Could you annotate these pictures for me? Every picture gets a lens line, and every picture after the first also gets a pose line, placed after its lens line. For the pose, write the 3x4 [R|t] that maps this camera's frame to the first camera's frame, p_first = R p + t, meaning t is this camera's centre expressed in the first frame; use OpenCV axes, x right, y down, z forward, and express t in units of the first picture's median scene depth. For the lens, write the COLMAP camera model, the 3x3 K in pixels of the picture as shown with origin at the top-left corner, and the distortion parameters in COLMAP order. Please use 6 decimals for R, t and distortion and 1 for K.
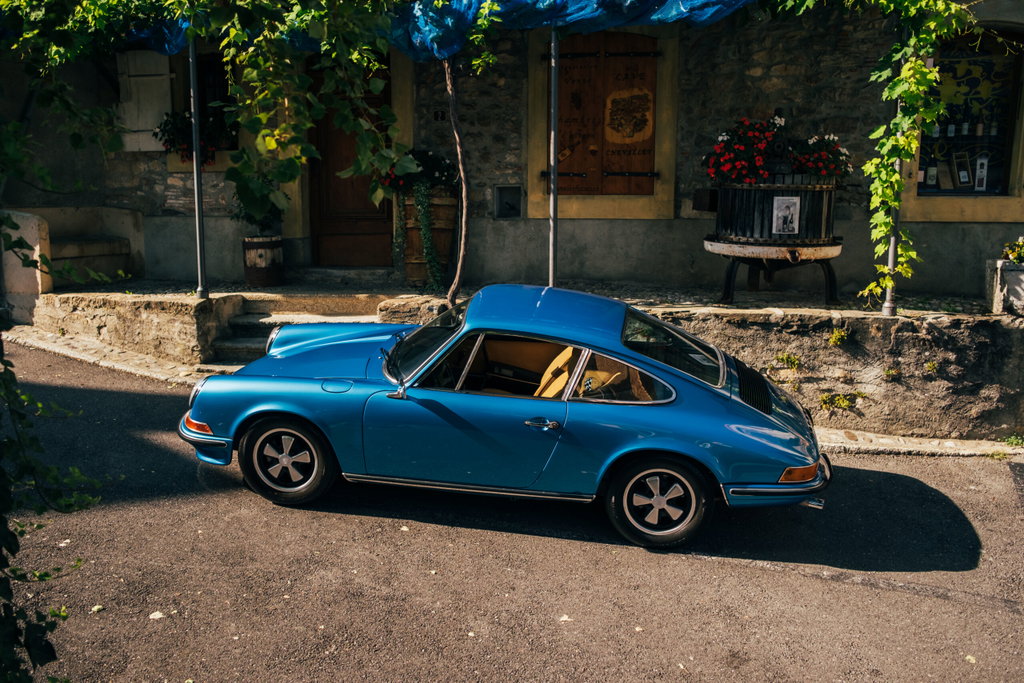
lens RADIAL K [[976.7, 0, 501.3], [0, 976.7, 354.5], [0, 0, 1]] dist [-0.077979, 0.185183]
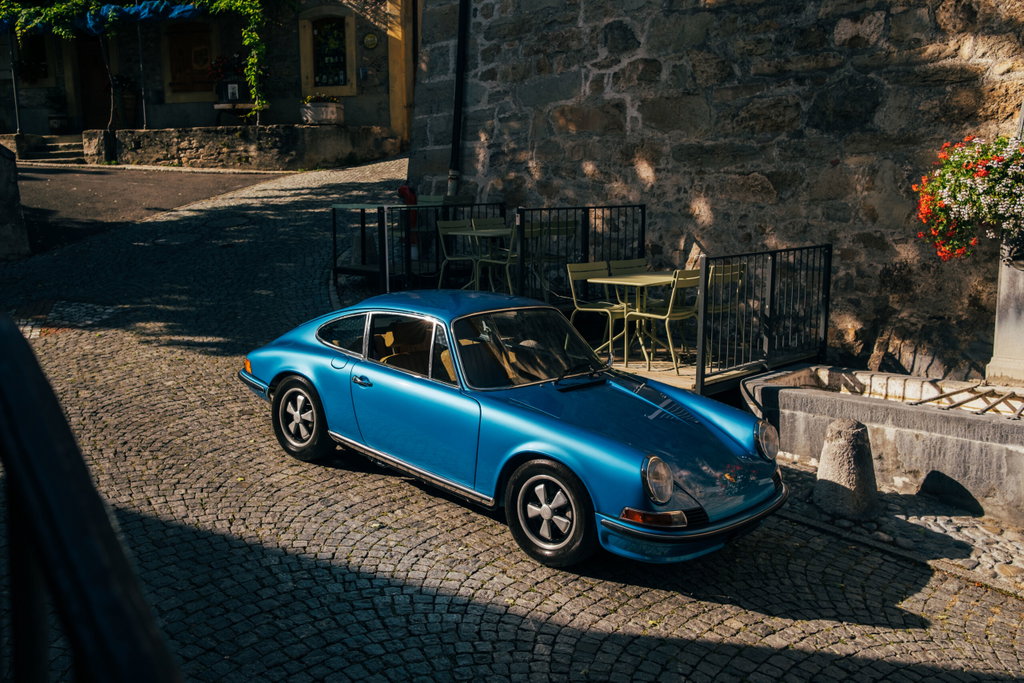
lens RADIAL K [[976.7, 0, 501.3], [0, 976.7, 354.5], [0, 0, 1]] dist [-0.077979, 0.185183]
pose [[0.998970, -0.010884, -0.044058, 1.025173], [0.011337, 0.999885, 0.010030, 0.495834], [0.043944, -0.010519, 0.998979, -1.429977]]
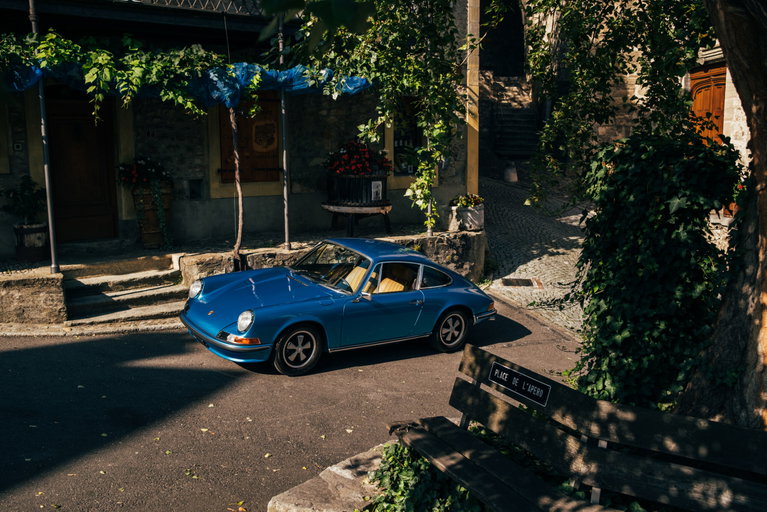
lens RADIAL K [[731.6, 0, 375.5], [0, 731.6, 265.7], [0, 0, 1]] dist [-0.077979, 0.185183]
pose [[0.686595, -0.123710, 0.716438, -0.726280], [0.127264, 0.990653, 0.049097, -0.060893], [-0.715815, 0.057467, 0.695921, -0.018164]]
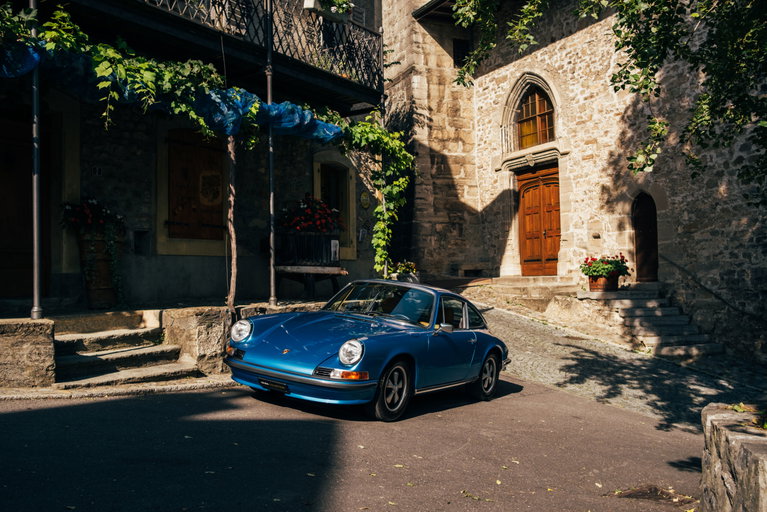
lens RADIAL K [[731.6, 0, 375.5], [0, 731.6, 265.7], [0, 0, 1]] dist [-0.077979, 0.185183]
pose [[0.369805, 0.011996, 0.929032, -0.876314], [0.165892, 0.982996, -0.078727, 0.004612], [-0.914180, 0.183232, 0.361527, 0.406121]]
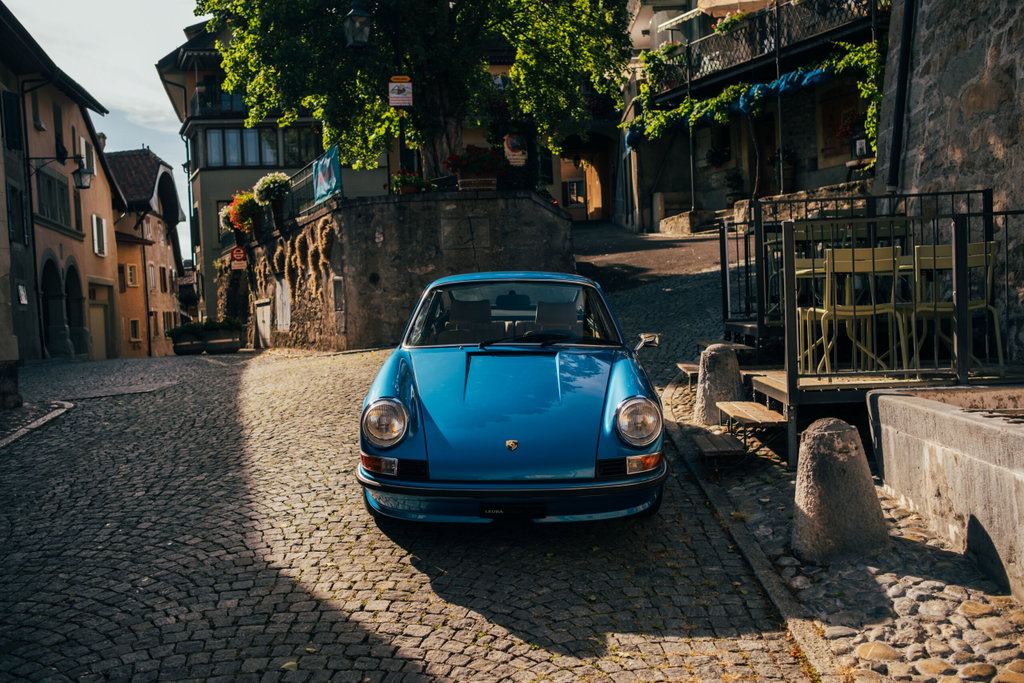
lens RADIAL K [[976.7, 0, 501.3], [0, 976.7, 354.5], [0, 0, 1]] dist [-0.077979, 0.185183]
pose [[0.620106, 0.001361, -0.784517, 1.559181], [-0.077017, 0.995274, -0.059150, 0.566022], [0.780728, 0.097100, 0.617280, -1.137420]]
